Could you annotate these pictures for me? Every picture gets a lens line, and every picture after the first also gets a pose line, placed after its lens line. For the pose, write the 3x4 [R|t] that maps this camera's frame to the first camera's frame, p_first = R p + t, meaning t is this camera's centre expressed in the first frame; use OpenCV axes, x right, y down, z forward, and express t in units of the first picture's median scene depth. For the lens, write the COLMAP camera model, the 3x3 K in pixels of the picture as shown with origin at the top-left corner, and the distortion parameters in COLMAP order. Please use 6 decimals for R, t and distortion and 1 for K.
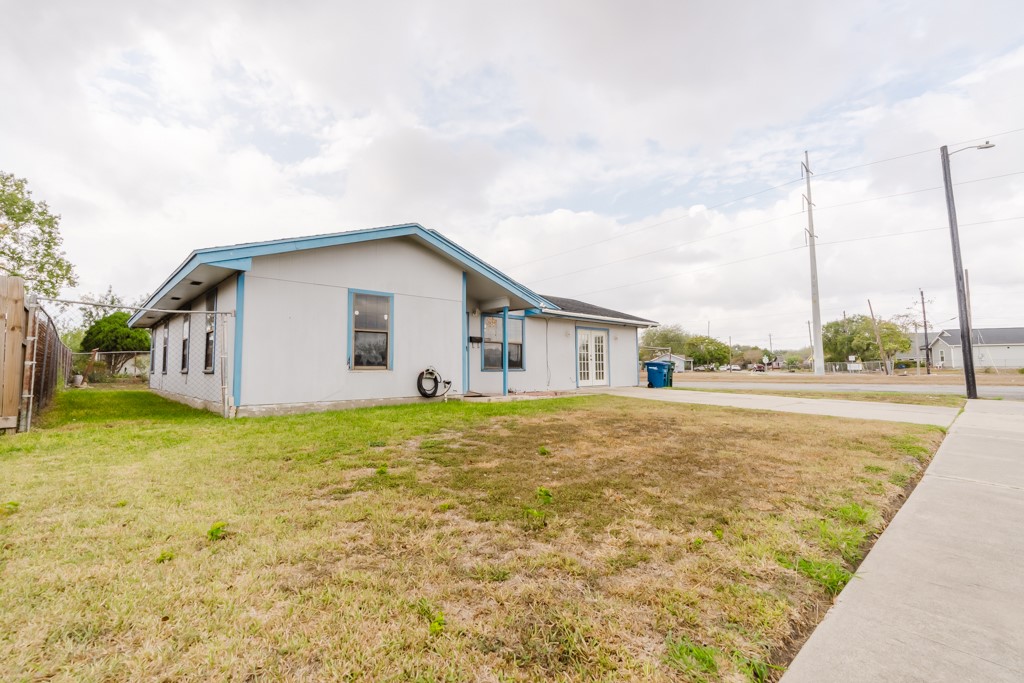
lens RADIAL K [[465.0, 0, 513.1], [0, 465.0, 345.5], [0, 0, 1]] dist [-0.002044, -0.000075]
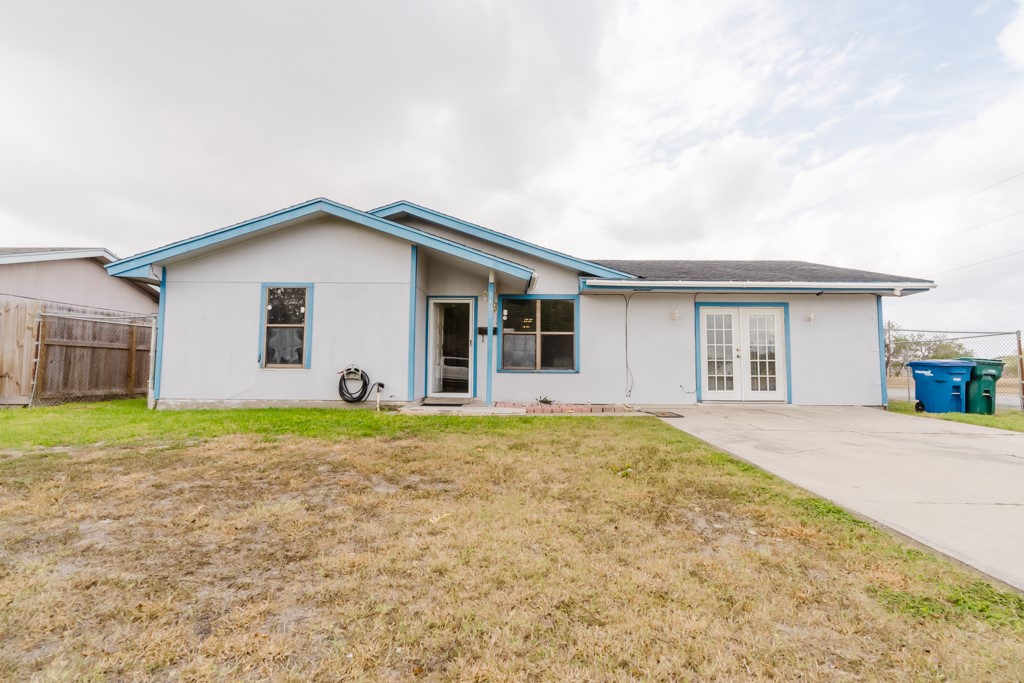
lens RADIAL K [[465.0, 0, 512.0], [0, 465.0, 342.8], [0, 0, 1]] dist [-0.002044, -0.000075]
pose [[0.720944, -0.029245, -0.692376, 0.597480], [0.023532, 0.999566, -0.017717, 0.026587], [0.692594, -0.003520, 0.721319, 0.589830]]
